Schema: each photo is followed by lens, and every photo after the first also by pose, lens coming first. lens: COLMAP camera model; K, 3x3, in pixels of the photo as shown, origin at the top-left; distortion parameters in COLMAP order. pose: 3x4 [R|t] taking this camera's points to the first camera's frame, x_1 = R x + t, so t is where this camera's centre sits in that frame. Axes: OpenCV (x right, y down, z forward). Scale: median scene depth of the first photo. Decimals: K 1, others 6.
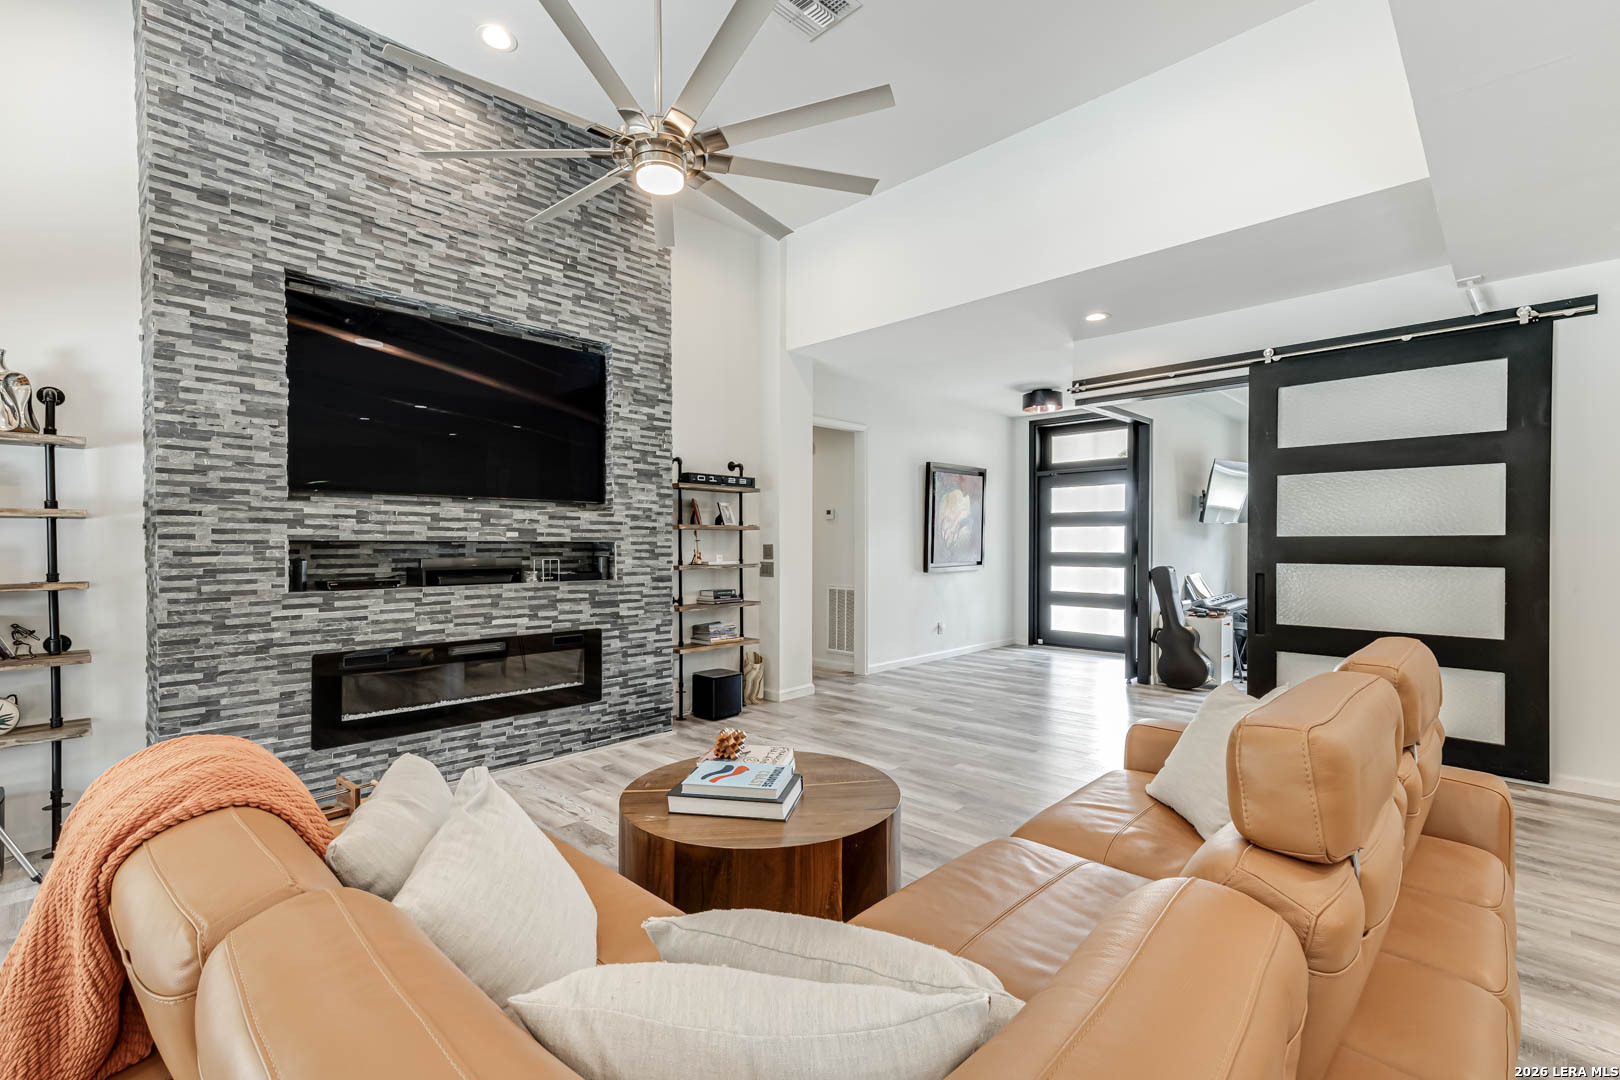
lens RADIAL K [[719.8, 0, 806.5], [0, 719.8, 547.5], [0, 0, 1]] dist [0.022823, 0.000322]
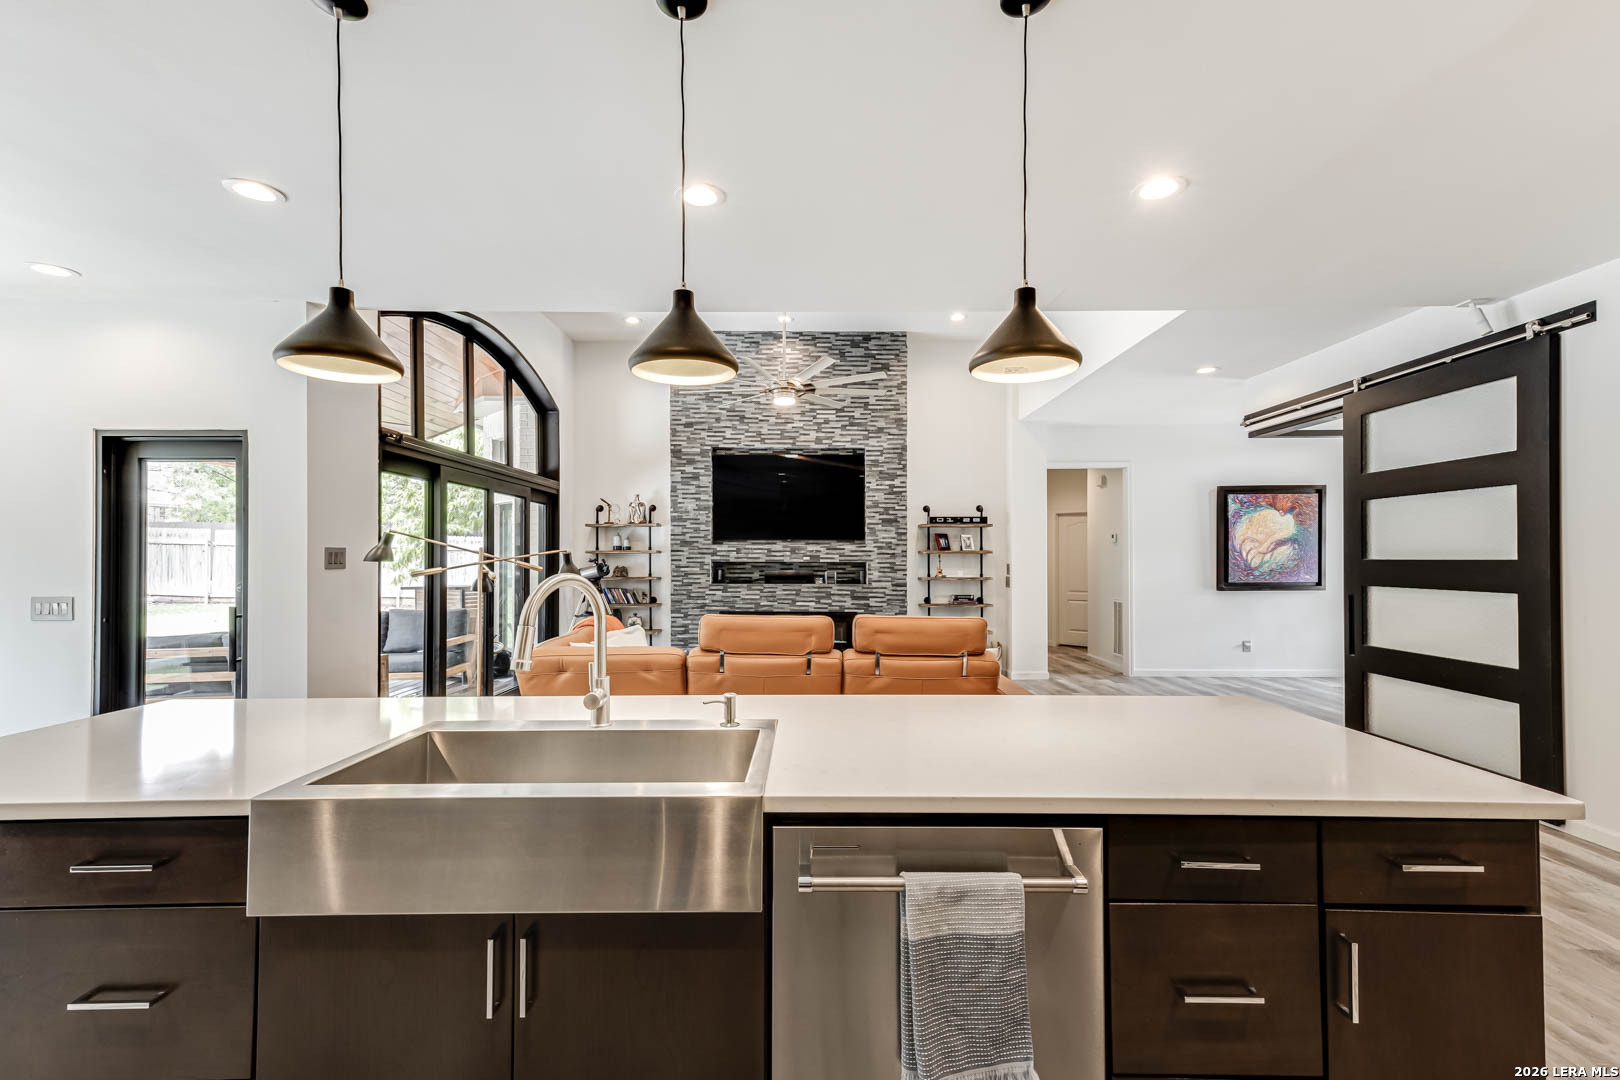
lens RADIAL K [[719.7, 0, 804.2], [0, 719.7, 550.6], [0, 0, 1]] dist [0.025937, -0.000044]
pose [[0.693494, -0.007900, -0.720419, 0.957627], [-0.005349, 0.999856, -0.016113, -0.007961], [0.720442, 0.015028, 0.693352, -0.325140]]
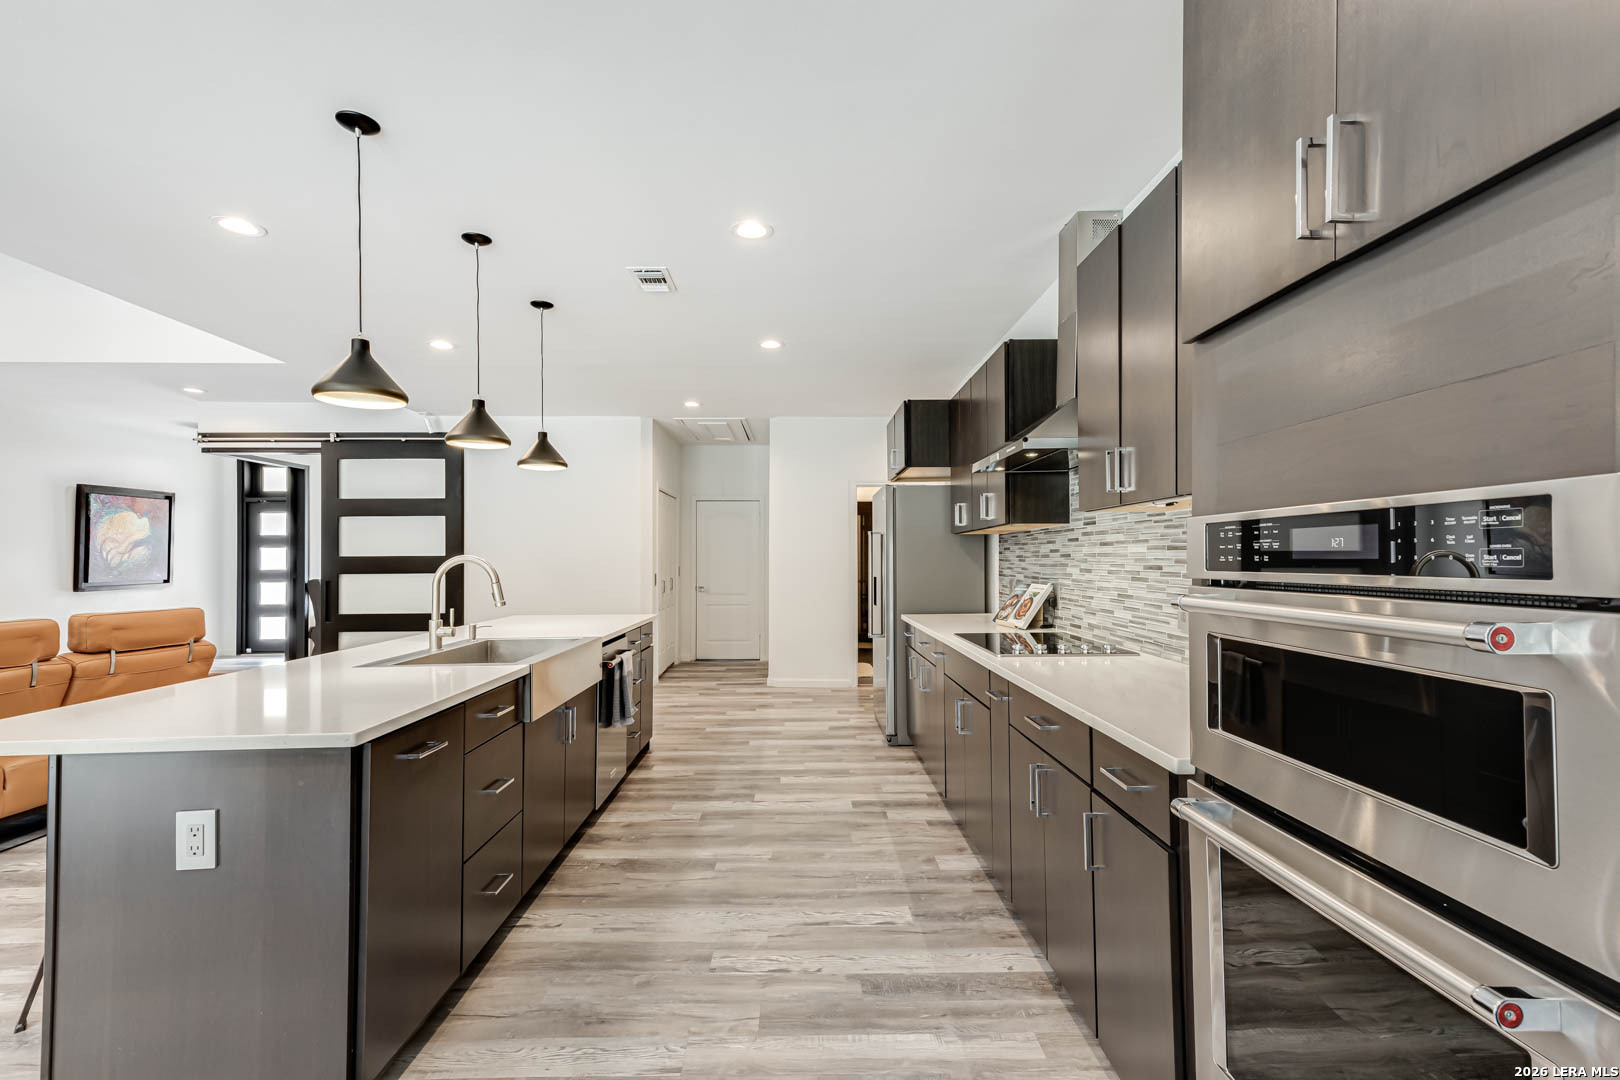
lens RADIAL K [[719.7, 0, 804.2], [0, 719.7, 550.6], [0, 0, 1]] dist [0.025937, -0.000044]
pose [[0.710148, 0.002674, 0.704047, 0.303852], [0.012541, 0.999786, -0.016447, 0.010765], [-0.703940, 0.020509, 0.709963, -0.868657]]
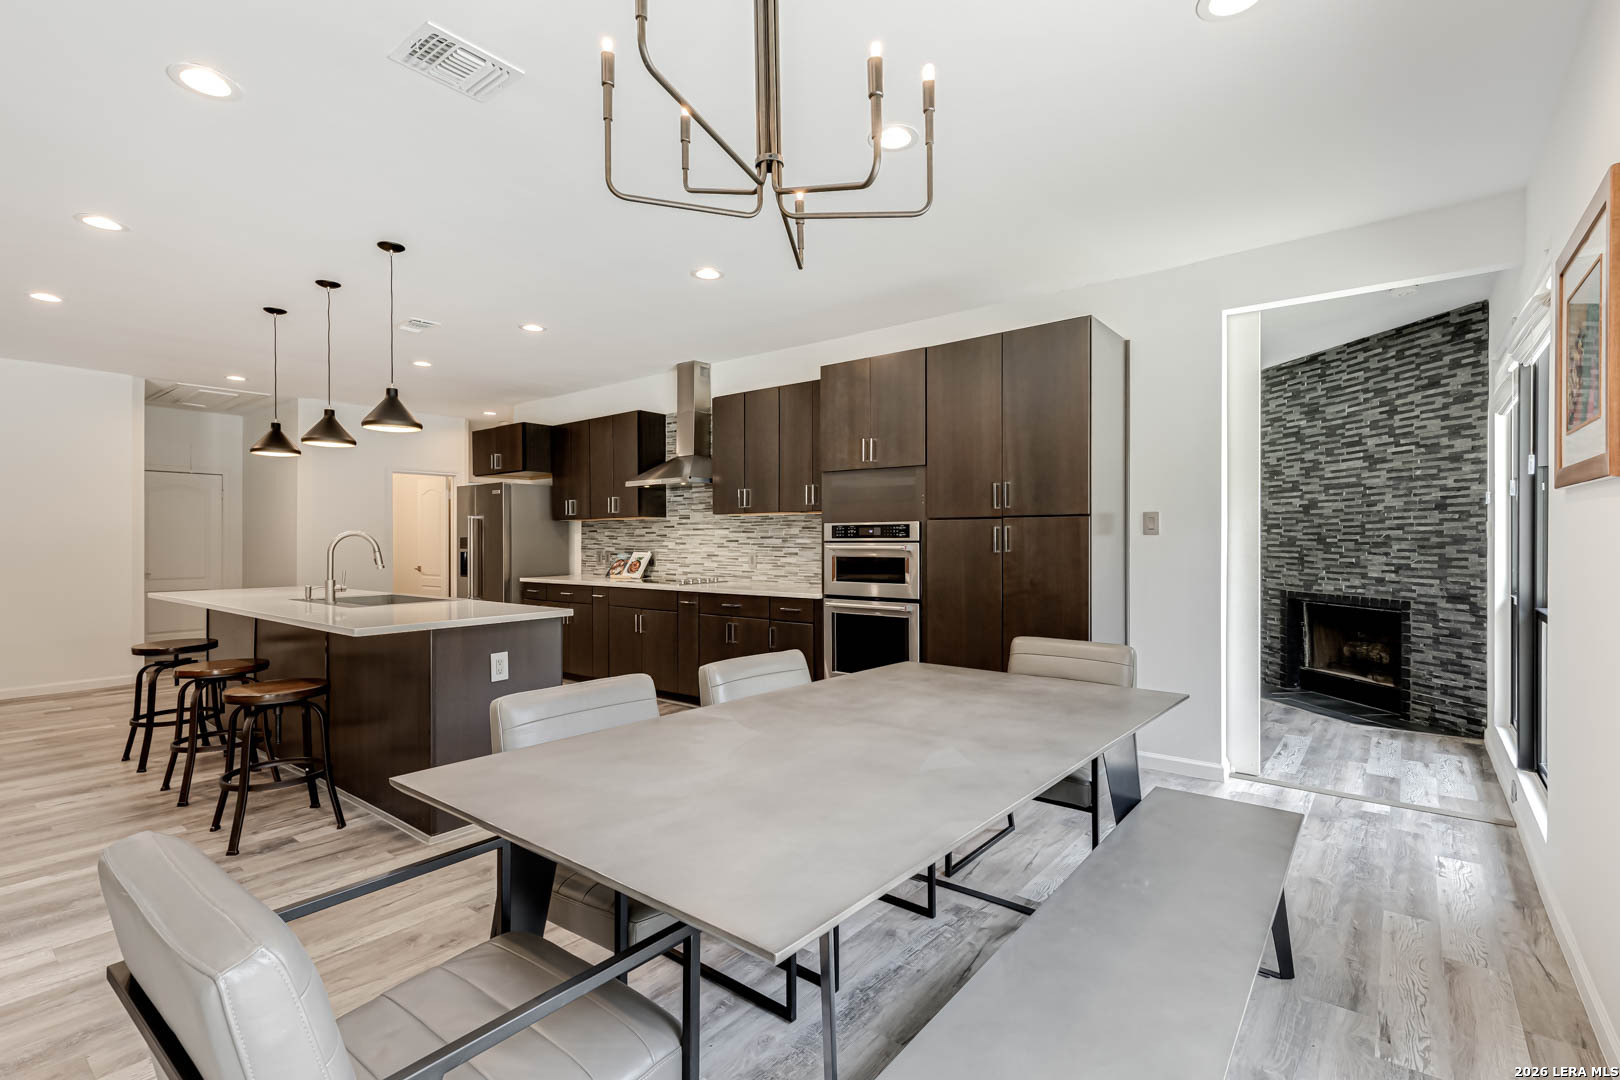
lens RADIAL K [[742.1, 0, 814.3], [0, 742.1, 548.5], [0, 0, 1]] dist [0.001880, 0.000576]
pose [[-0.105696, -0.012353, 0.994322, -0.475321], [0.011012, 0.999847, 0.013592, 0.016164], [-0.994338, 0.012386, -0.105543, -0.628707]]
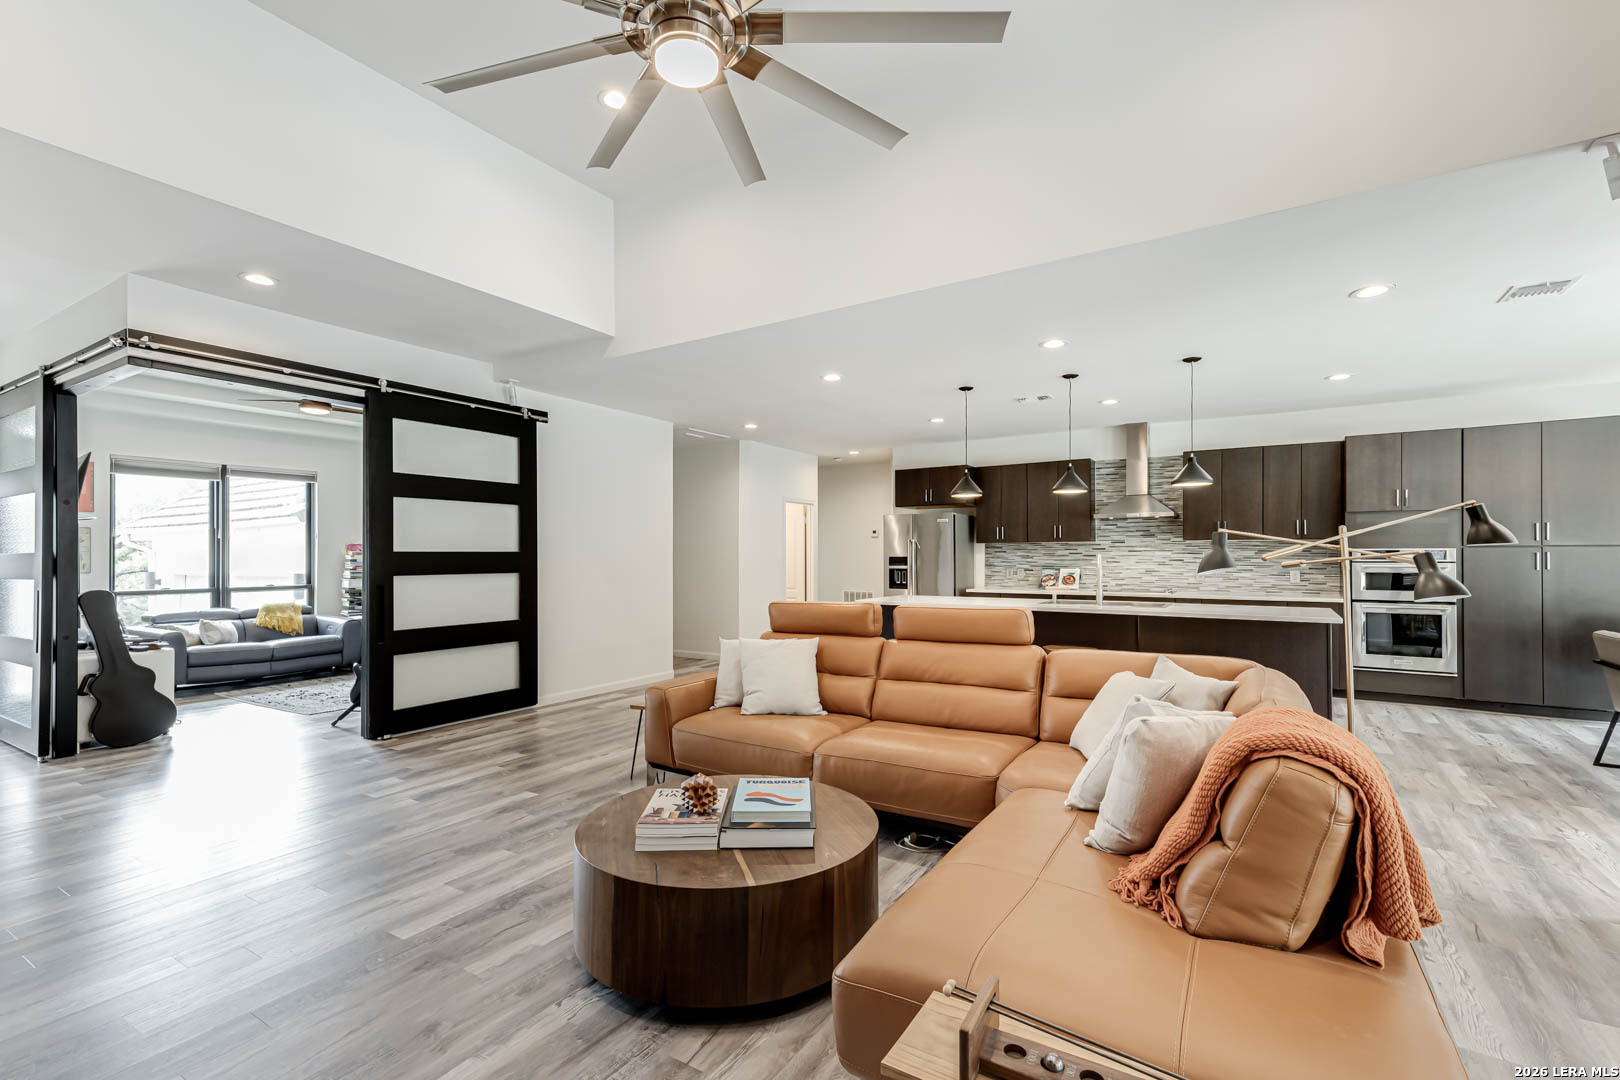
lens RADIAL K [[719.8, 0, 806.5], [0, 719.8, 547.5], [0, 0, 1]] dist [0.022823, 0.000322]
pose [[-0.203632, 0.010421, 0.978992, -0.635916], [0.009798, 0.999915, -0.008606, -0.006331], [-0.978999, 0.007840, -0.203716, 0.689147]]
